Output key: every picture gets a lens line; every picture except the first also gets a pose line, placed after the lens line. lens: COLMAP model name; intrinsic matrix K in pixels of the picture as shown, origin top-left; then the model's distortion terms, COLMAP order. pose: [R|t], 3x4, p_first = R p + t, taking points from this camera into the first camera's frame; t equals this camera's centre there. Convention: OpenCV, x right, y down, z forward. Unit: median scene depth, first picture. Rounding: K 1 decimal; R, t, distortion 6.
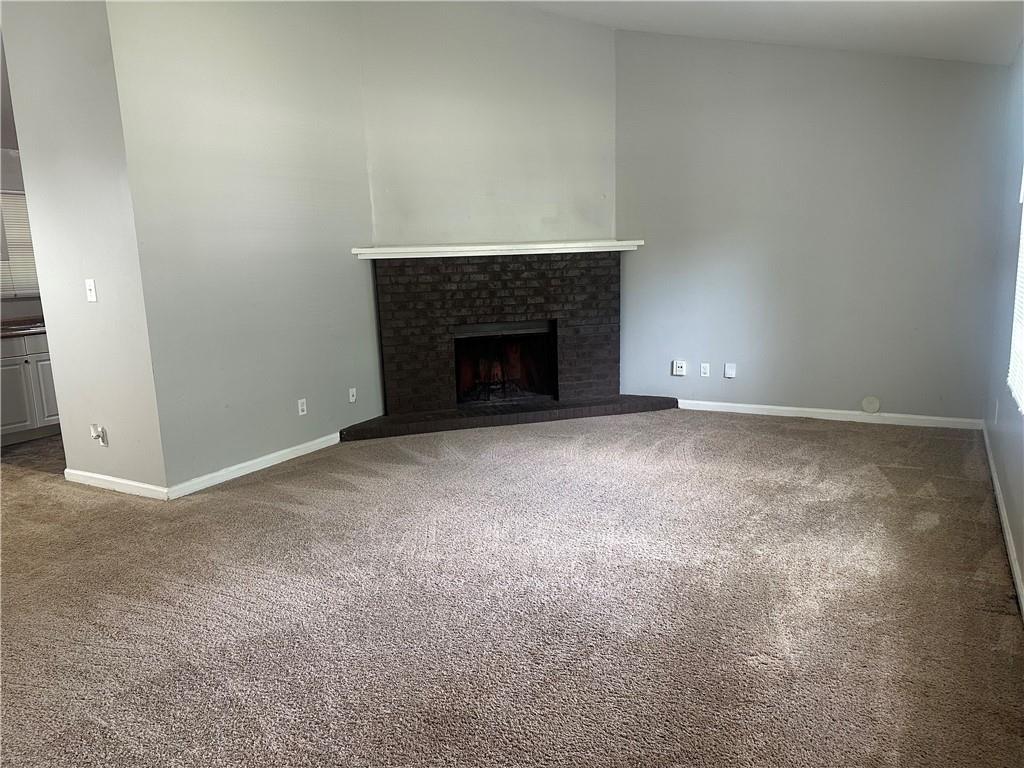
lens RADIAL K [[728.5, 0, 515.0], [0, 728.5, 383.0], [0, 0, 1]] dist [0.048087, -0.051366]
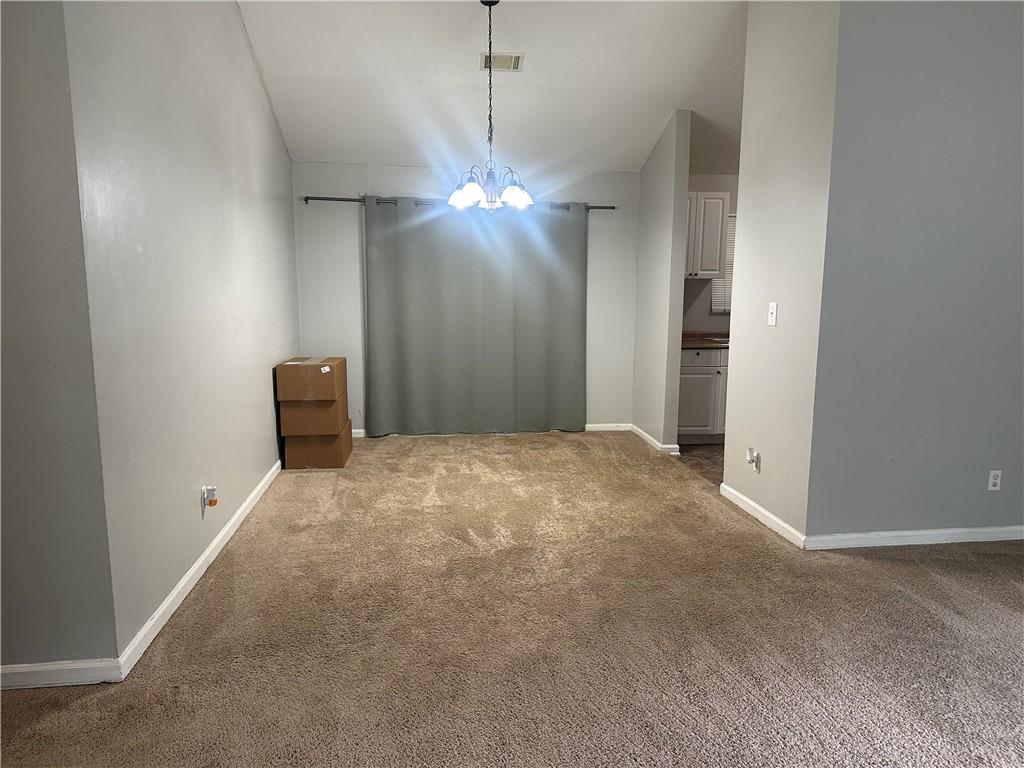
lens RADIAL K [[728.5, 0, 541.6], [0, 728.5, 365.8], [0, 0, 1]] dist [0.048087, -0.051366]
pose [[0.631967, 0.142016, -0.761872, -0.018932], [-0.181881, 0.982789, 0.032326, -0.032329], [0.753351, 0.118141, 0.646920, 0.142598]]
